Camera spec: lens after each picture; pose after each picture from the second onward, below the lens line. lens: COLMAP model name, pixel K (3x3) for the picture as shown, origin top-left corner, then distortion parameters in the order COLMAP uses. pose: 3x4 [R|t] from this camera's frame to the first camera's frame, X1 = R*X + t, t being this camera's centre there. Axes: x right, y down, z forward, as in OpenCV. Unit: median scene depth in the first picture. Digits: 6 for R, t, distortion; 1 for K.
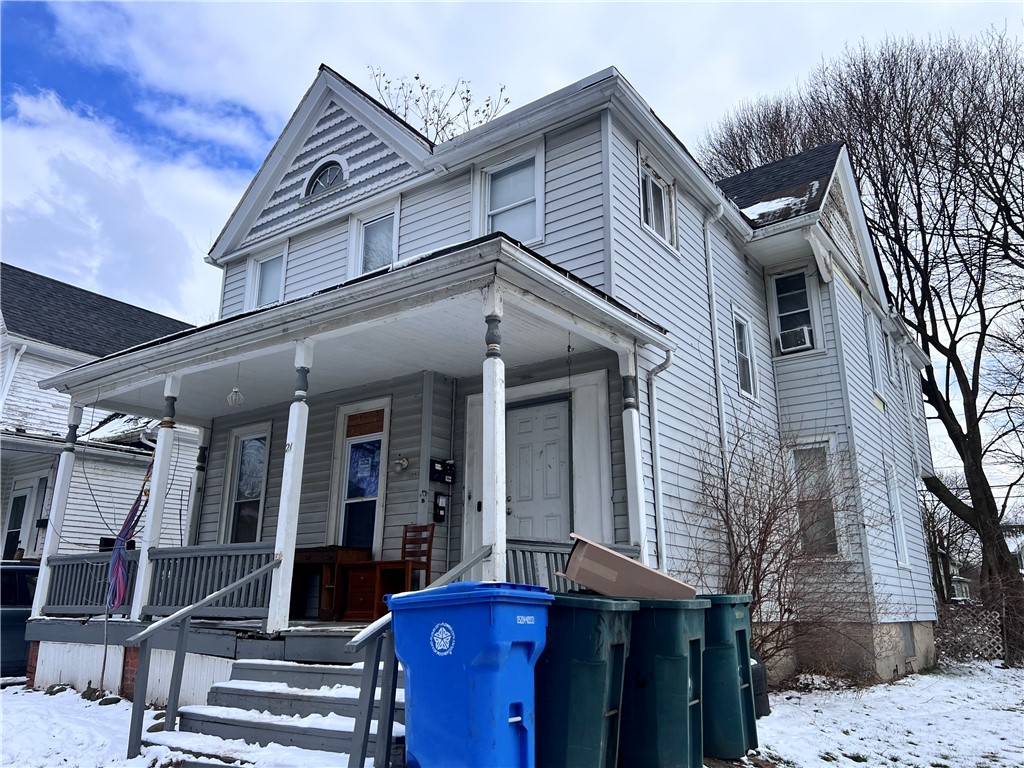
lens RADIAL K [[763.8, 0, 512.0], [0, 763.8, 384.0], [0, 0, 1]] dist [0.063873, -0.082336]
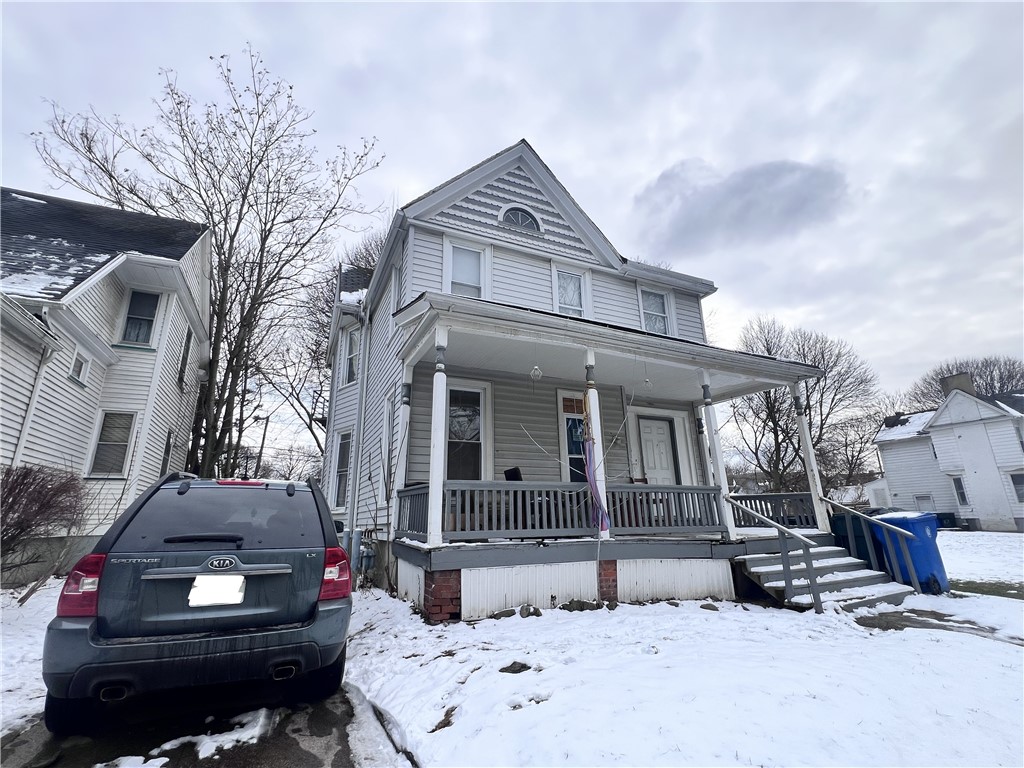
lens RADIAL K [[472.1, 0, 507.1], [0, 472.1, 379.8], [0, 0, 1]] dist [-0.004699, -0.000401]
pose [[0.495112, 0.239870, 0.835061, -1.107326], [-0.224241, 0.963850, -0.143910, 0.175035], [-0.839393, -0.116003, 0.531002, 0.656698]]
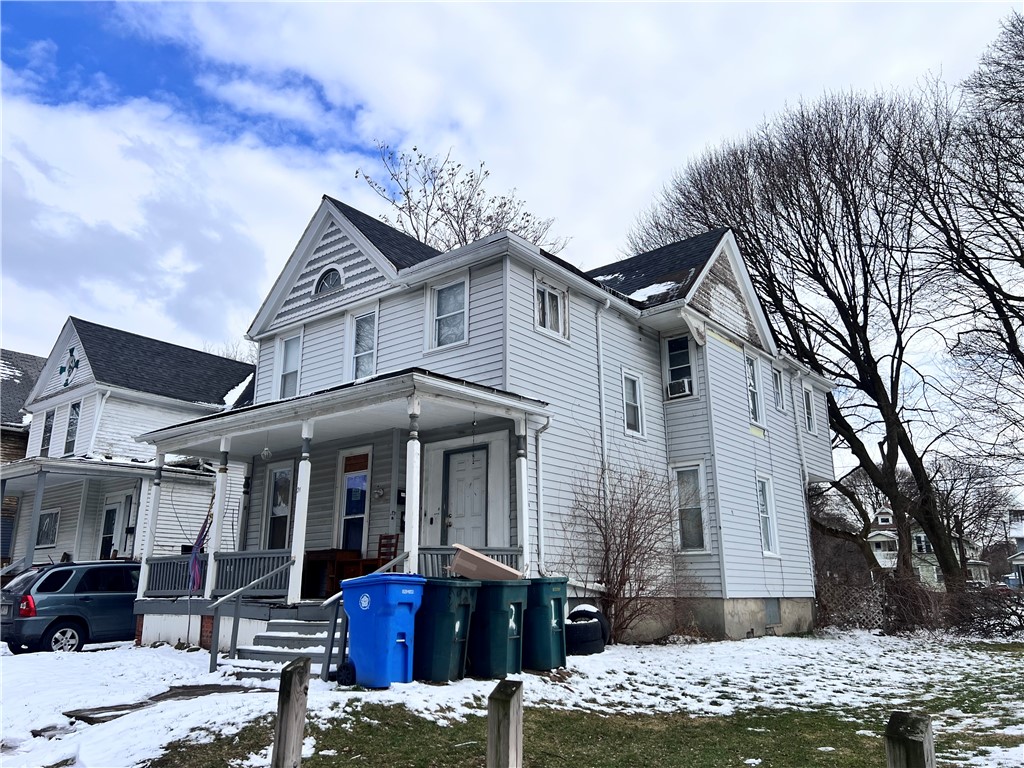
lens RADIAL K [[770.8, 0, 512.0], [0, 770.8, 384.0], [0, 0, 1]] dist [0.097759, -0.196298]
pose [[0.998287, -0.023488, -0.053582, 0.191726], [0.024407, 0.999565, 0.016546, -0.120456], [0.053170, -0.017826, 0.998426, -0.461046]]
